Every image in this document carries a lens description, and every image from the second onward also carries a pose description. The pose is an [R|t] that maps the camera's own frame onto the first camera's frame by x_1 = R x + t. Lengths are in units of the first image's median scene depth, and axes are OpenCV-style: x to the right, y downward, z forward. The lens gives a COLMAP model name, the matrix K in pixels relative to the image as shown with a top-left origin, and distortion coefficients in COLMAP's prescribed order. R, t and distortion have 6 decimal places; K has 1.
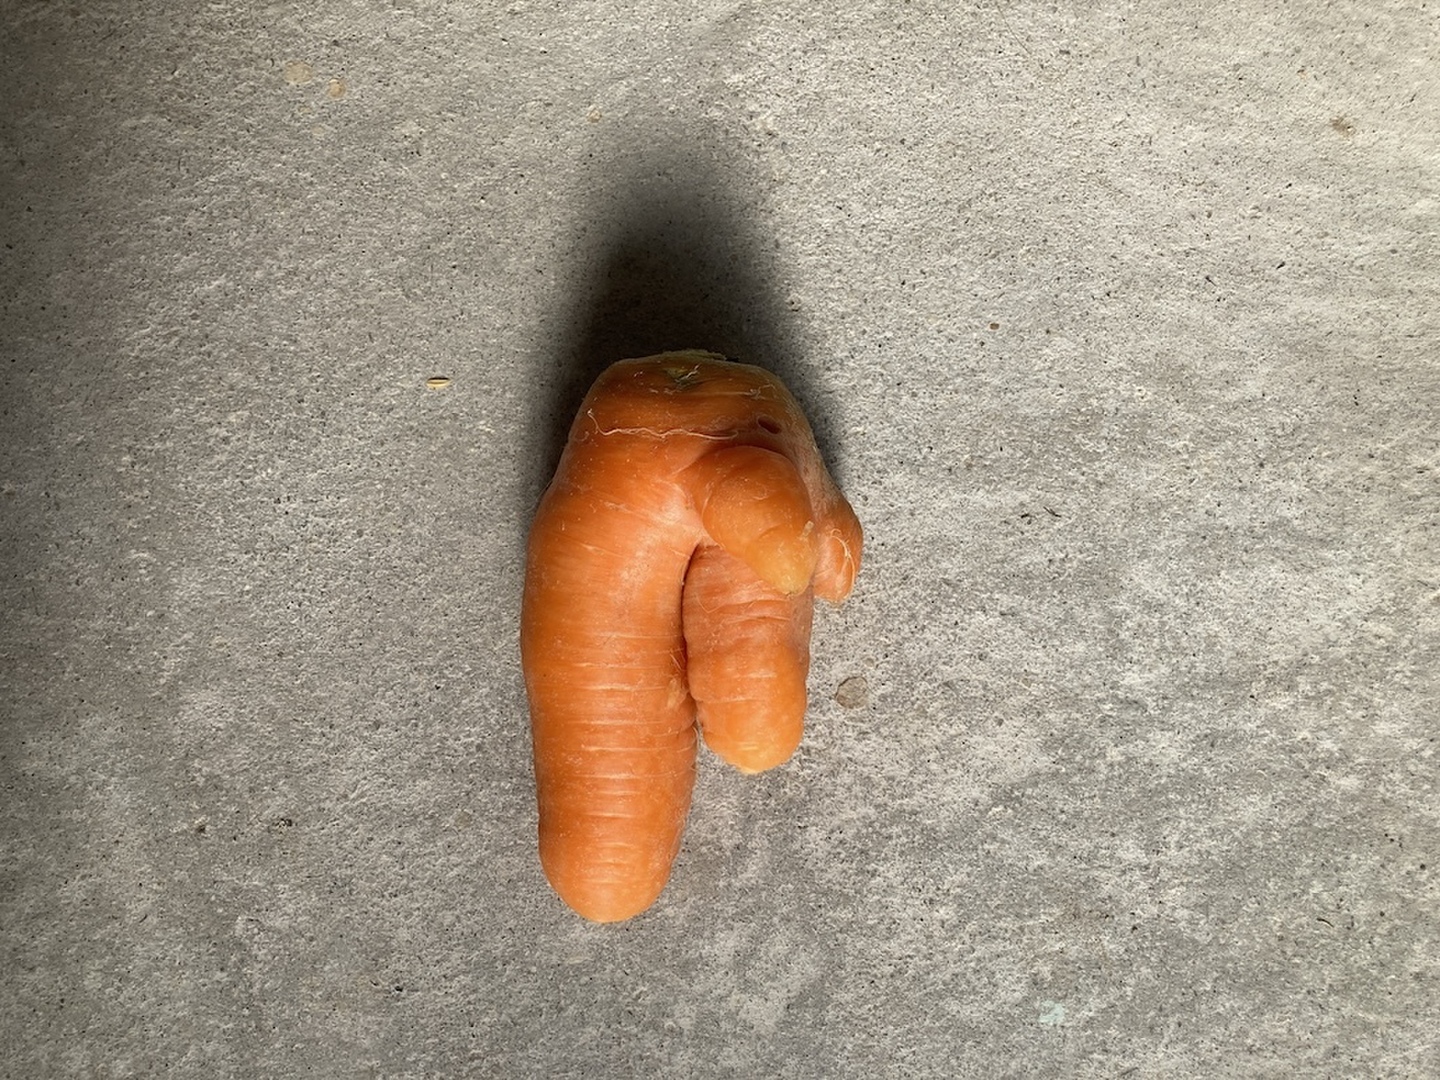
lens RADIAL K [[1197.2, 0, 720.0], [0, 1197.2, 540.0], [0, 0, 1]] dist [-0.027630, 0.049887]
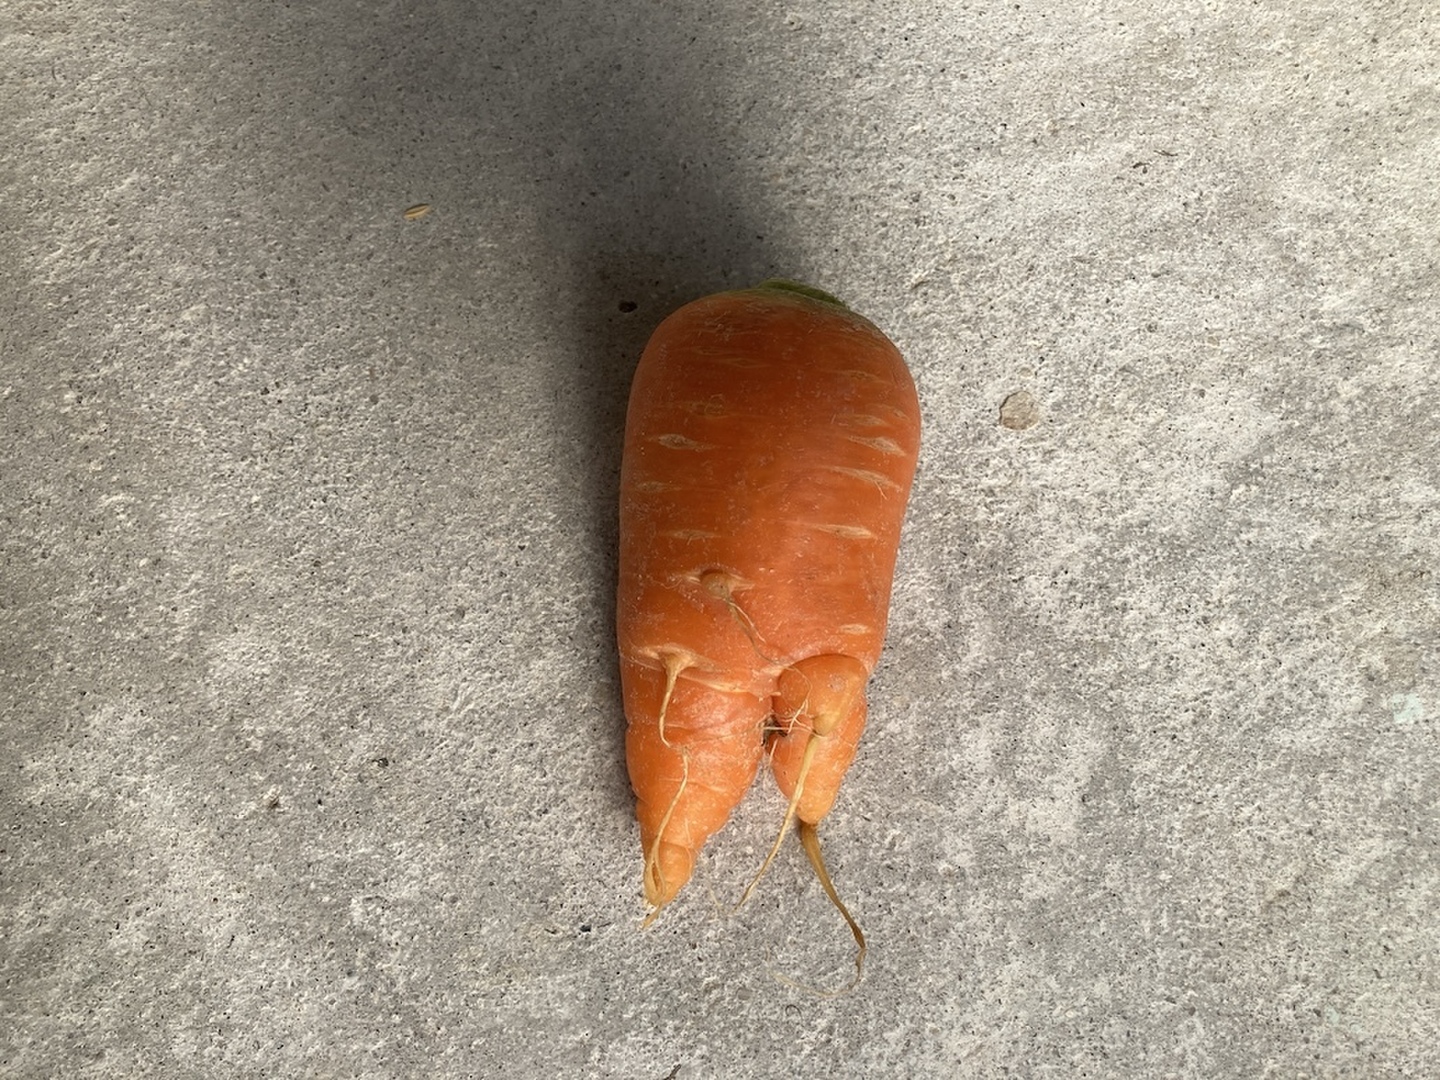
lens RADIAL K [[1197.2, 0, 720.0], [0, 1197.2, 540.0], [0, 0, 1]] dist [-0.027630, 0.049887]
pose [[0.953250, -0.299536, 0.039901, -0.137678], [0.302161, 0.943301, -0.137410, 0.258795], [0.003521, 0.143043, 0.989710, 0.215272]]
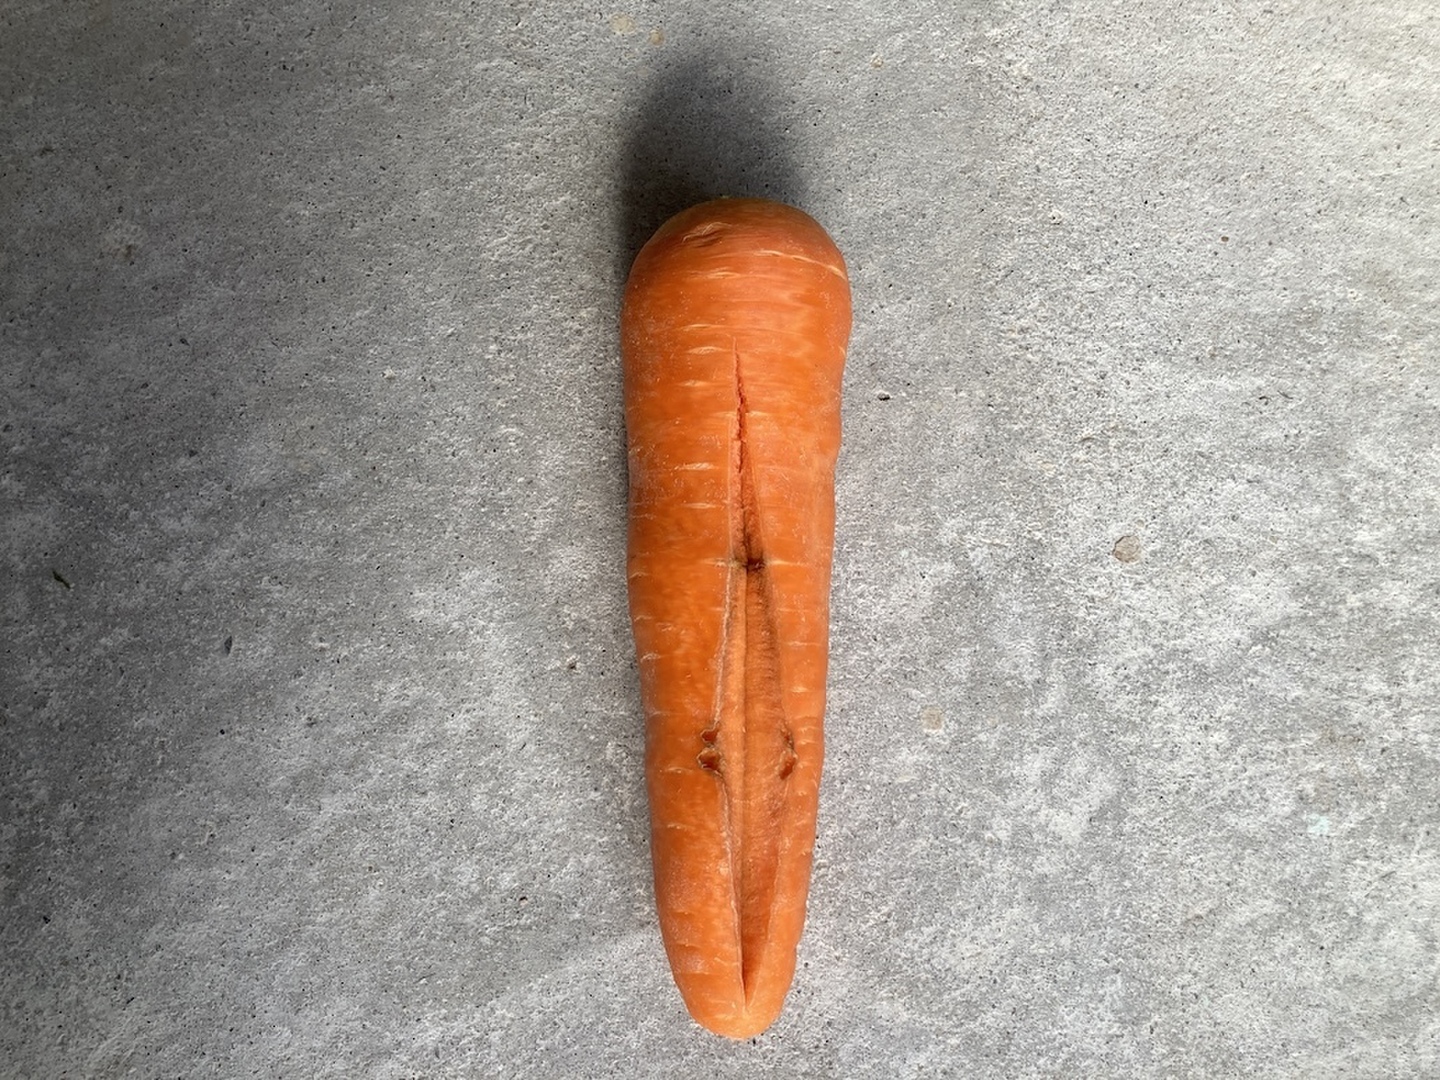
lens RADIAL K [[1197.2, 0, 720.0], [0, 1197.2, 540.0], [0, 0, 1]] dist [-0.027630, 0.049887]
pose [[0.999544, -0.012614, 0.027419, -0.306894], [0.014286, 0.997993, -0.061690, 0.183737], [-0.026586, 0.062054, 0.997719, -0.126646]]
